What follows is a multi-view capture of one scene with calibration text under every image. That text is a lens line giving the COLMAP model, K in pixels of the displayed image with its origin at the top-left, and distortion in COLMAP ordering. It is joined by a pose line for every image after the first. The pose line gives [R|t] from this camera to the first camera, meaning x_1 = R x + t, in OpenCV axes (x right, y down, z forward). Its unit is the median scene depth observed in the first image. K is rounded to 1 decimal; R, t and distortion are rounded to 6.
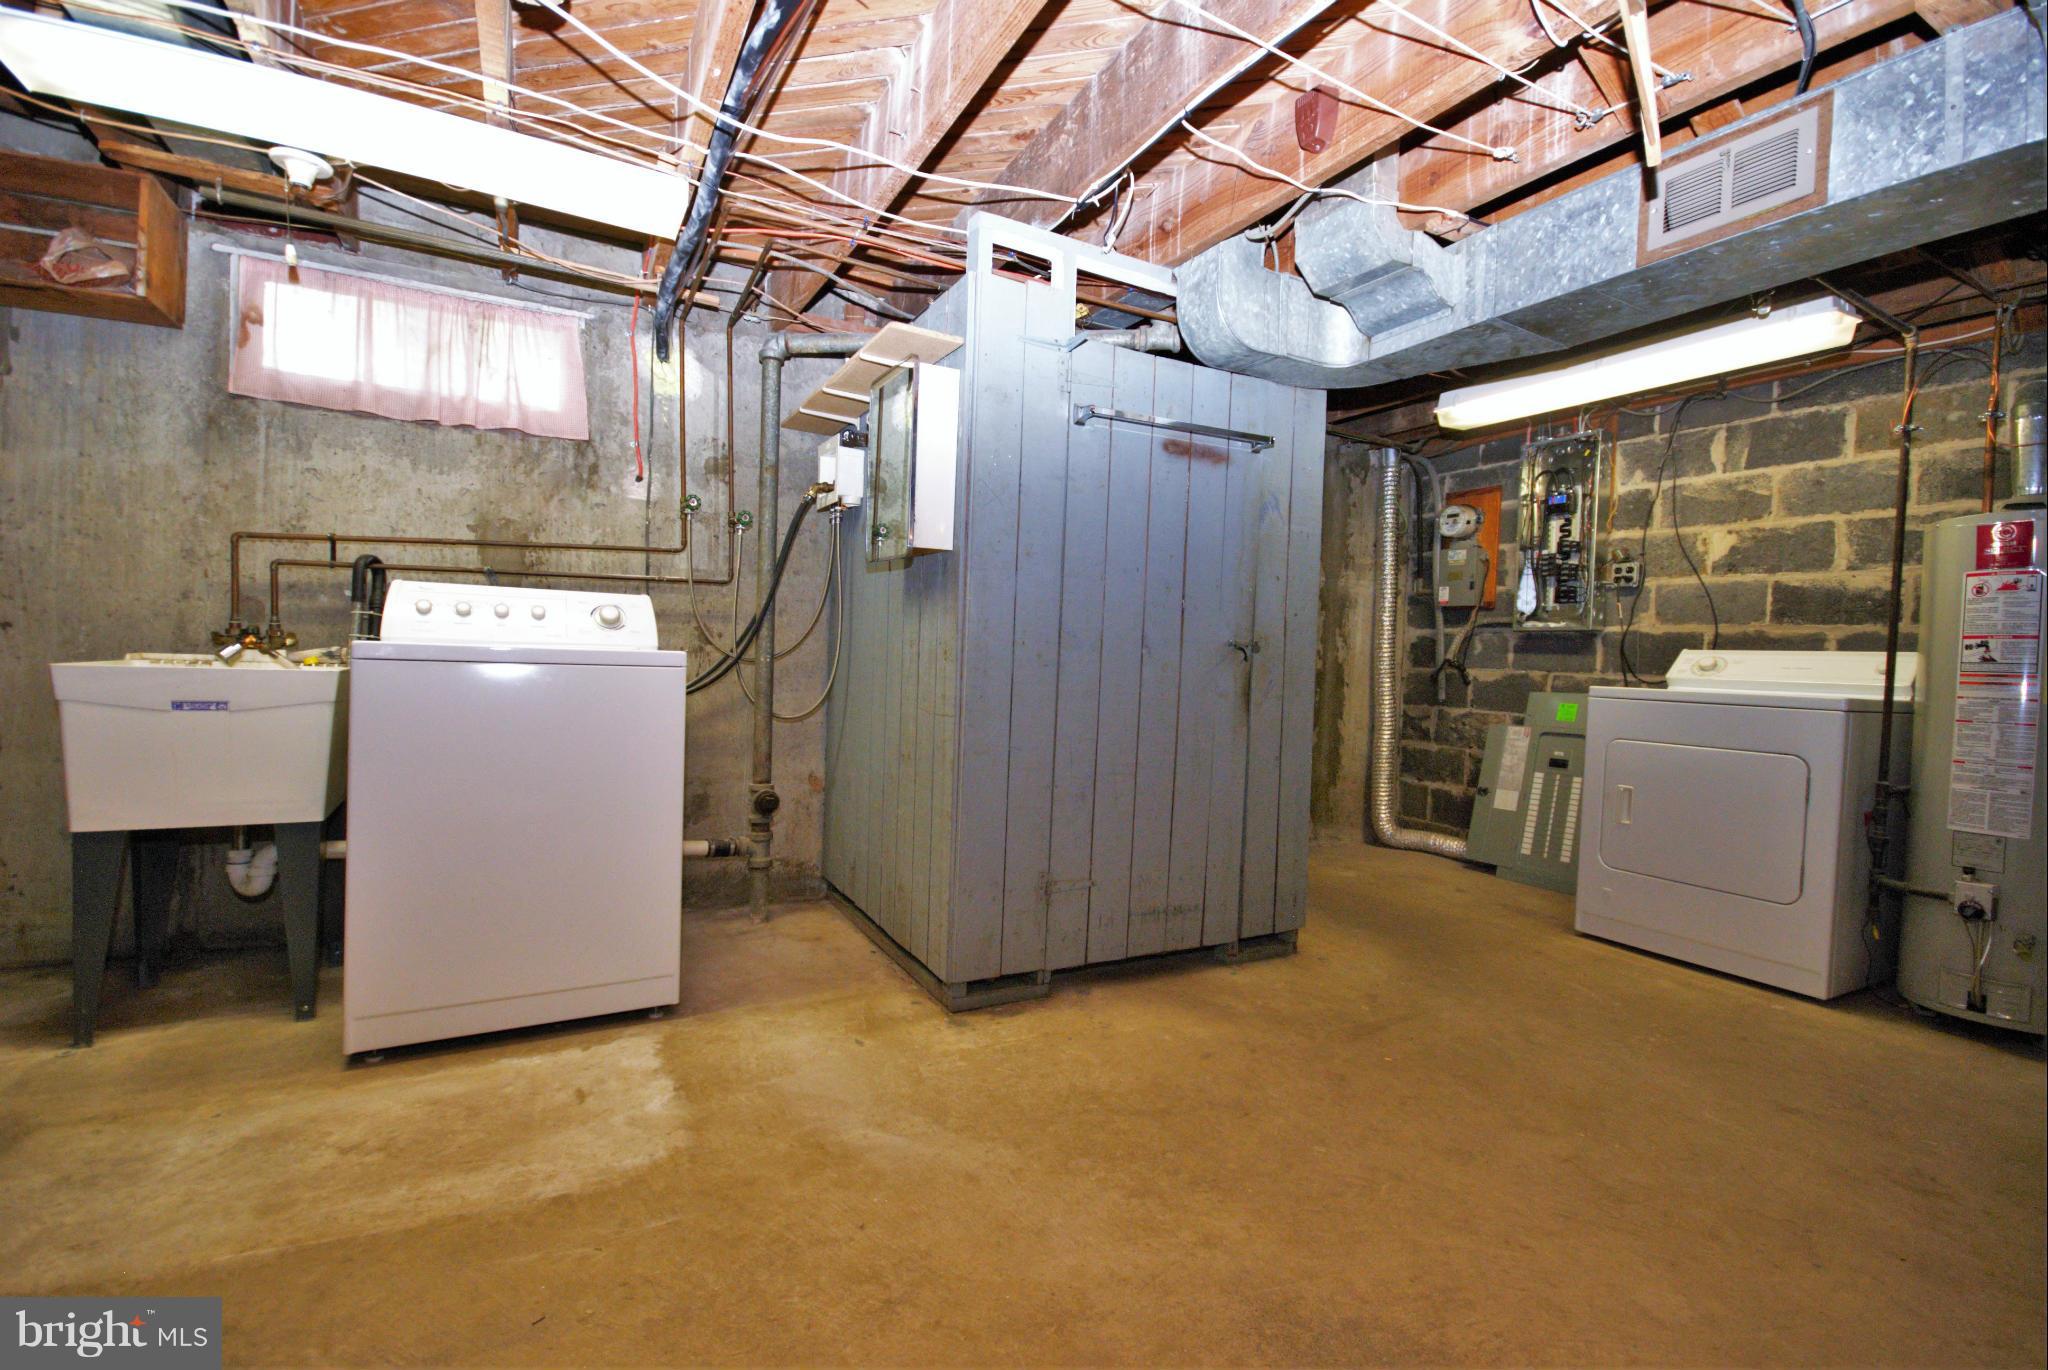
lens RADIAL K [[920.1, 0, 1025.7], [0, 920.1, 678.0], [0, 0, 1]] dist [0.005796, -0.012403]
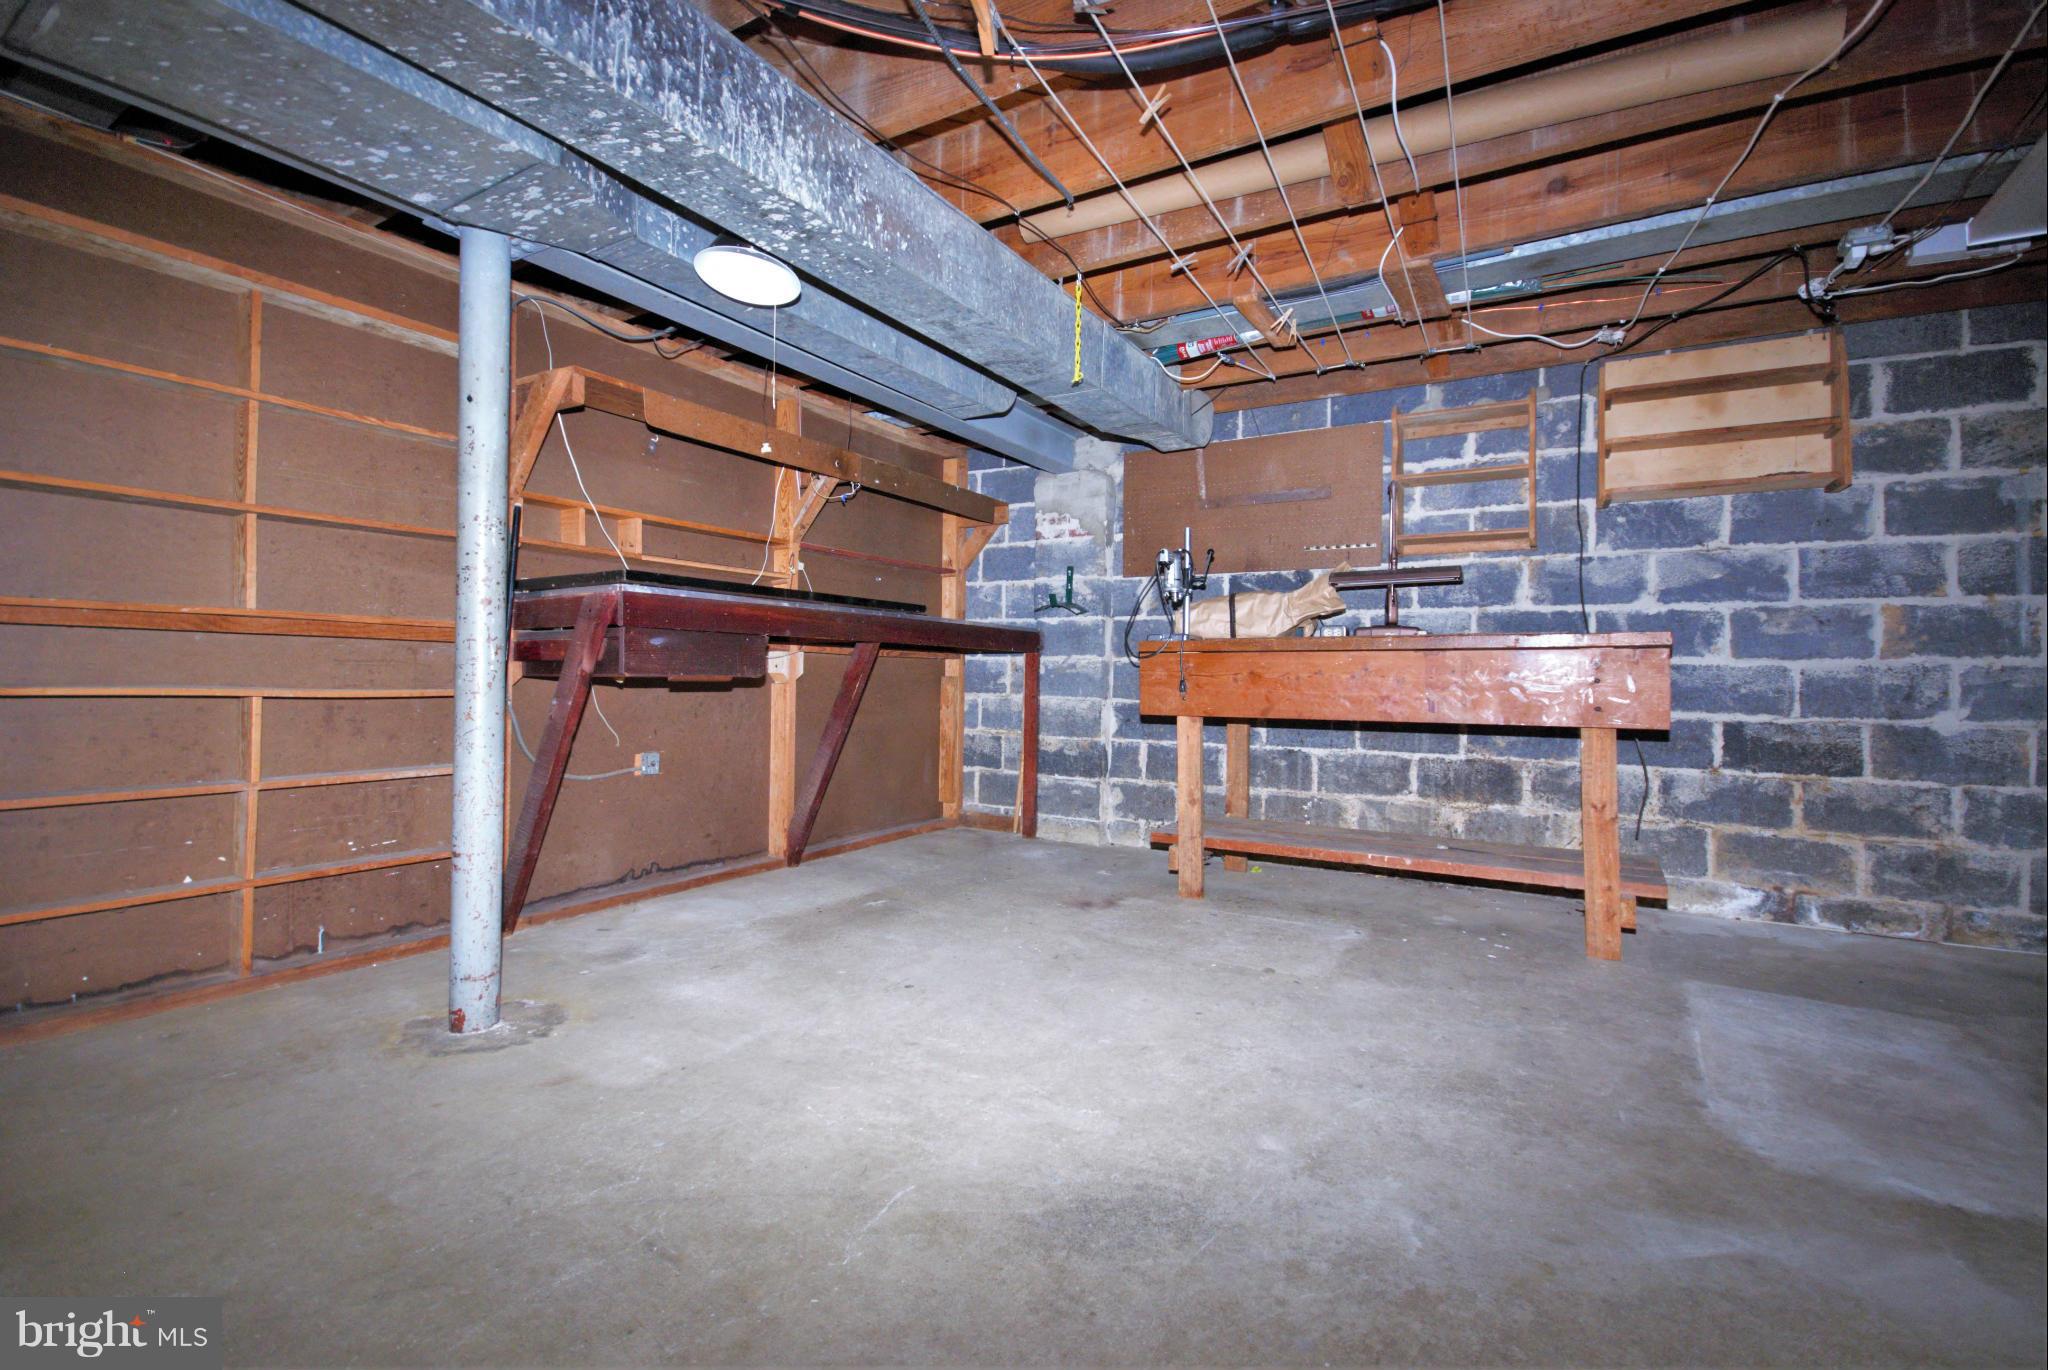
lens RADIAL K [[920.1, 0, 1026.6], [0, 920.1, 677.5], [0, 0, 1]] dist [0.005796, -0.012403]
pose [[-0.863140, -0.044920, -0.502963, 0.829821], [-0.062053, 0.997922, 0.017366, 0.048157], [0.501138, 0.046199, -0.864134, 1.499890]]
